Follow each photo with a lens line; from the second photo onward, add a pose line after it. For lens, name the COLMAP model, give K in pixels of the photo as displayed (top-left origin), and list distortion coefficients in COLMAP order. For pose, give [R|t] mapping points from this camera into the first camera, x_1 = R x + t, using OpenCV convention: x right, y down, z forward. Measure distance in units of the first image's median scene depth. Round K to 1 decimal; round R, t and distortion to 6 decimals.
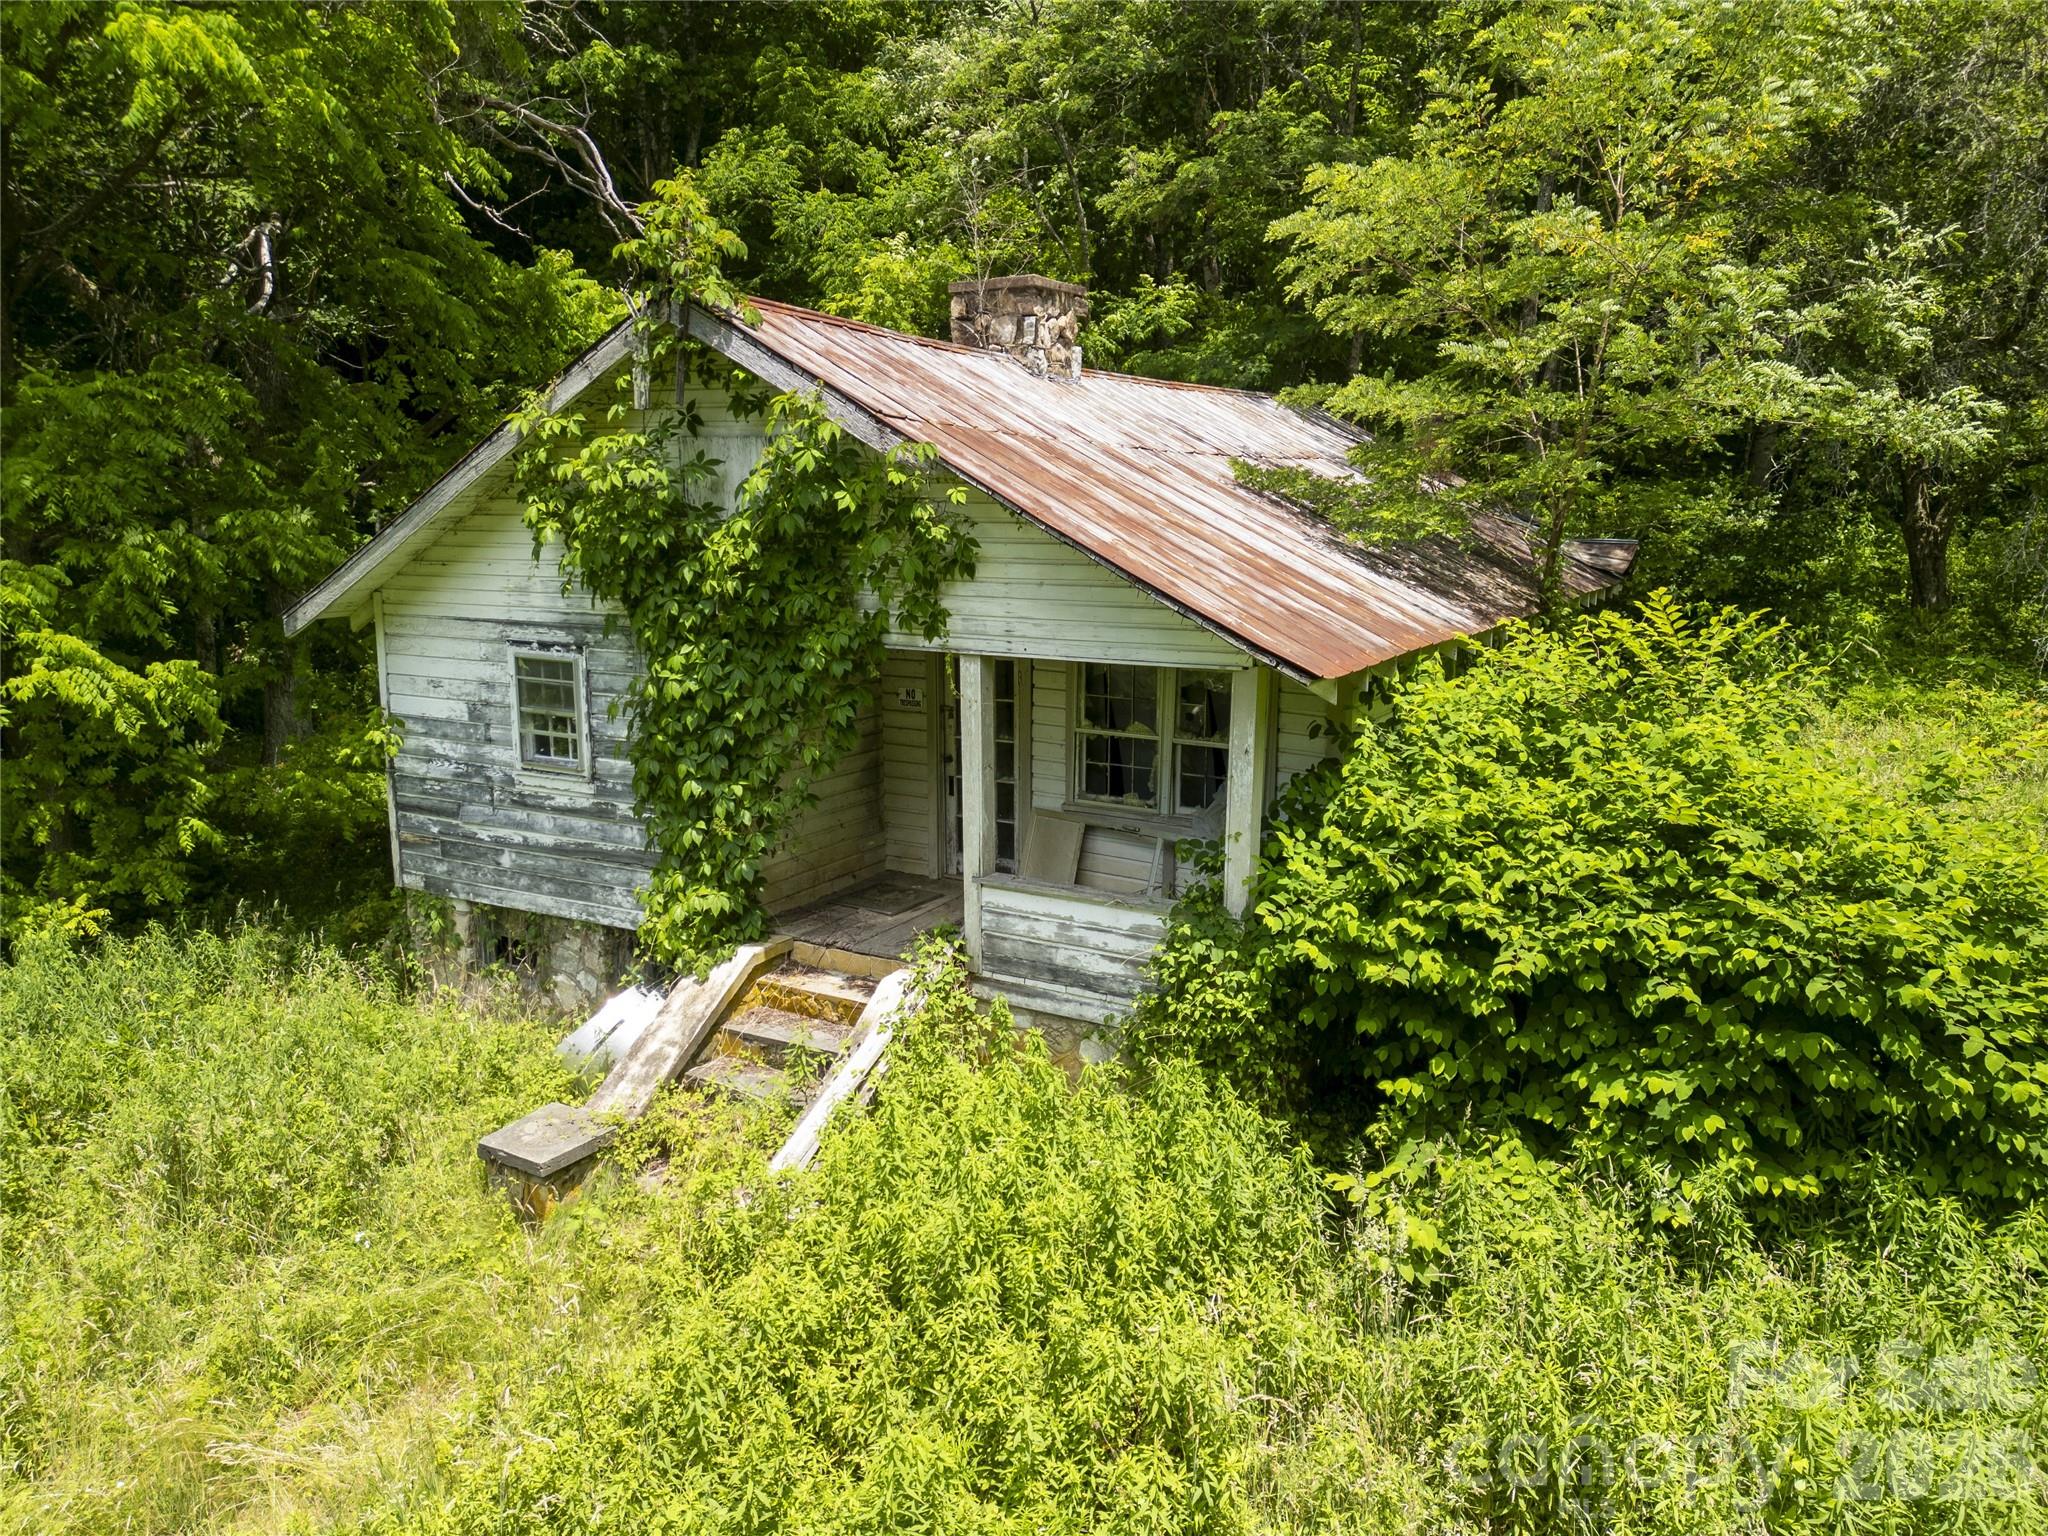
lens RADIAL K [[1436.0, 0, 1020.3], [0, 1436.0, 766.4], [0, 0, 1]] dist [0.067699, -0.058231]
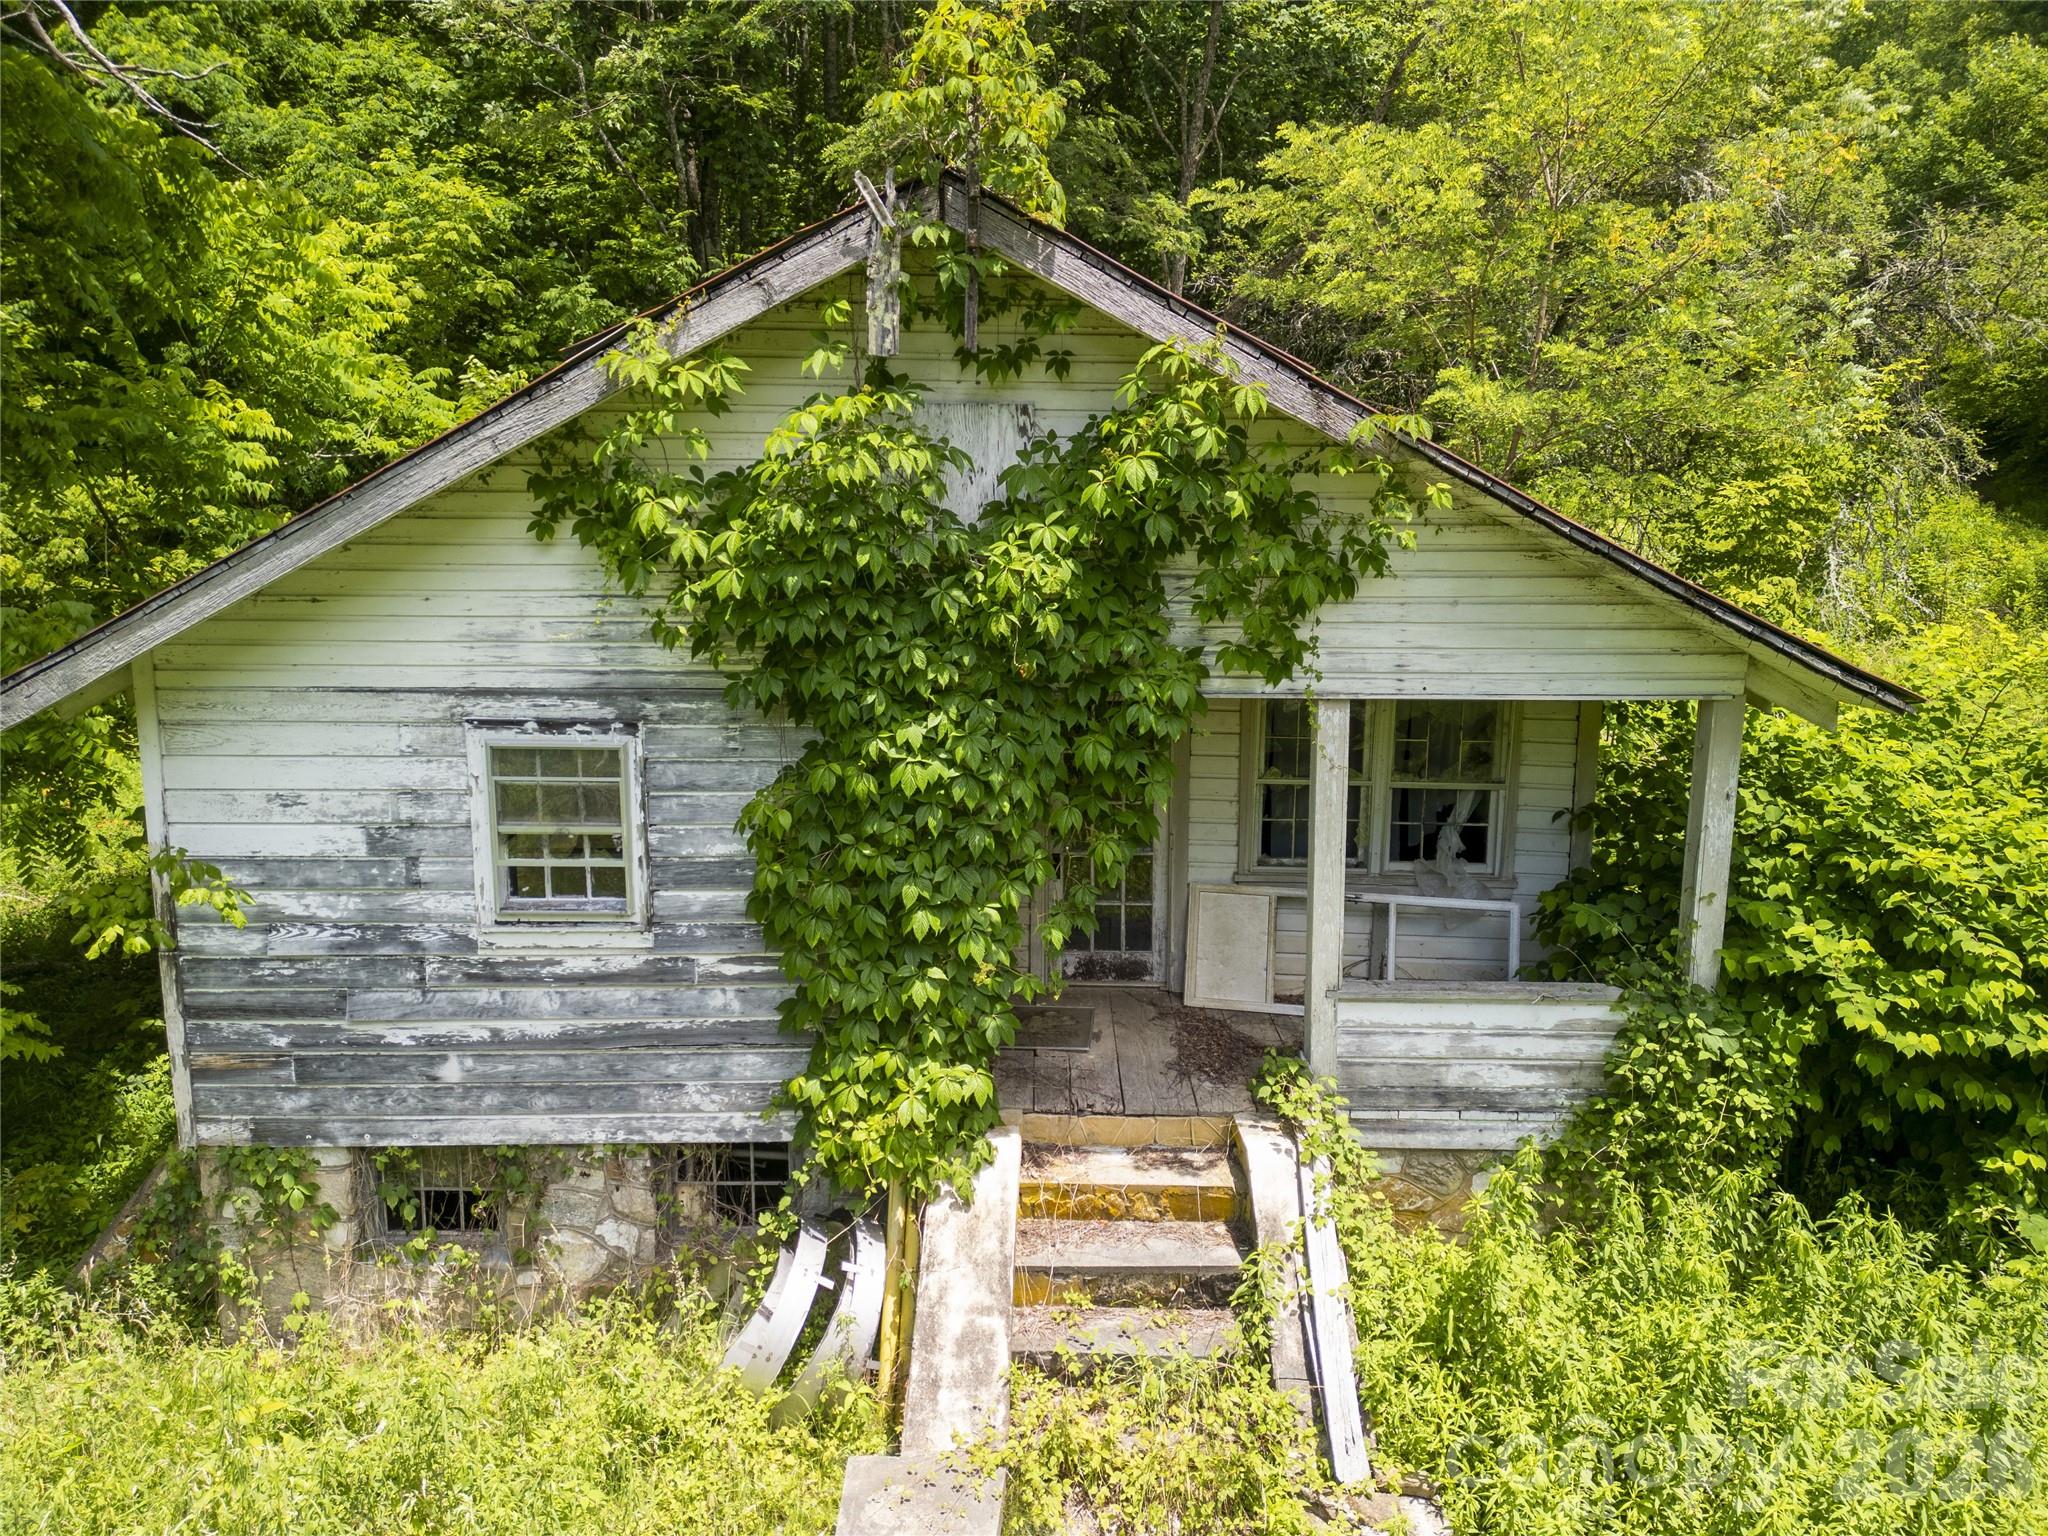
lens RADIAL K [[1436.0, 0, 1023.2], [0, 1436.0, 770.1], [0, 0, 1]] dist [0.067699, -0.058231]
pose [[0.872407, -0.082634, 0.481745, -0.459716], [0.087285, 0.996101, 0.012795, -0.054609], [-0.480924, 0.030887, 0.876218, 0.348993]]
